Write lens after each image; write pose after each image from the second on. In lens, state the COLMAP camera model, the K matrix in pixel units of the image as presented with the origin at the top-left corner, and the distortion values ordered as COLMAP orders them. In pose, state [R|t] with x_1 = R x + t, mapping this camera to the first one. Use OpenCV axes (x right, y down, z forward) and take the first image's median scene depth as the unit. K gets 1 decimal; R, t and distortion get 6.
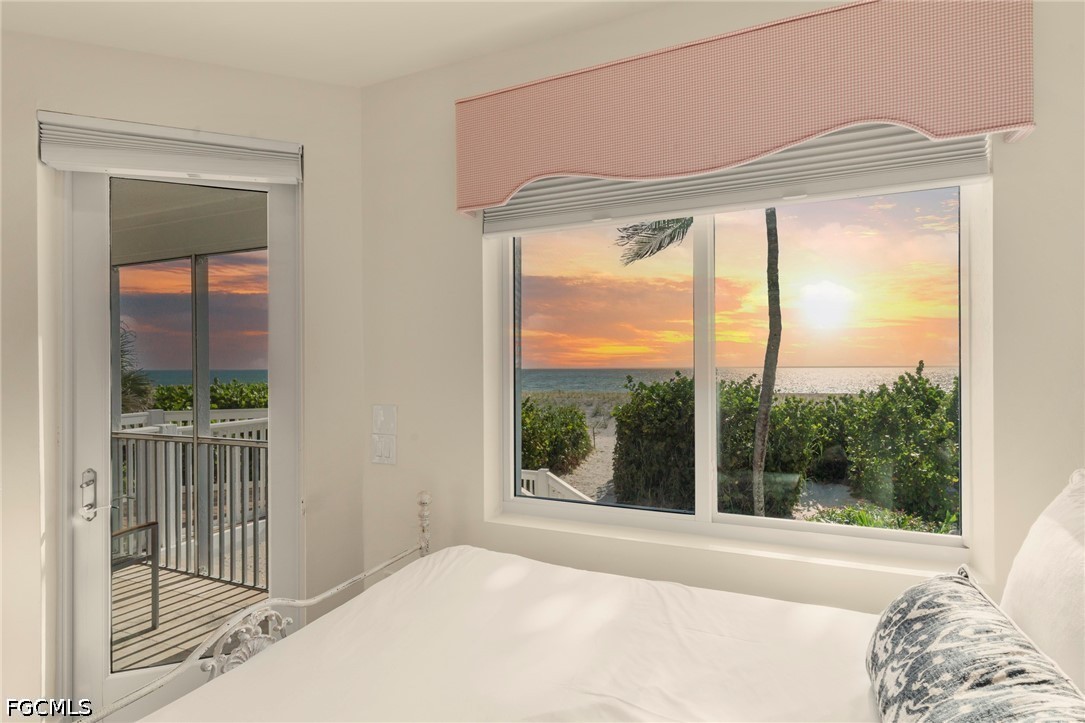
lens RADIAL K [[526.4, 0, 543.3], [0, 526.4, 372.8], [0, 0, 1]] dist [0.000508, -0.000175]
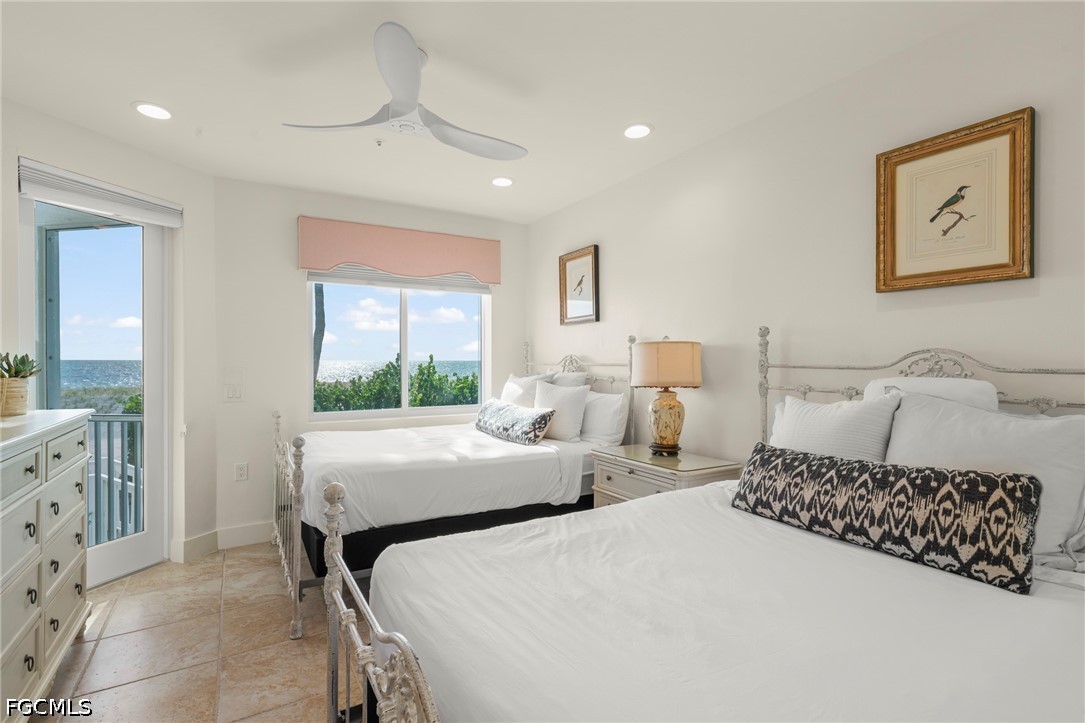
lens RADIAL K [[514.8, 0, 542.5], [0, 514.8, 361.5], [0, 0, 1]] dist [-0.000480, -0.000195]
pose [[0.600815, 0.009189, 0.799335, -1.103257], [-0.006093, 0.999958, -0.006915, 0.048442], [-0.799365, -0.000716, 0.600846, -0.869513]]
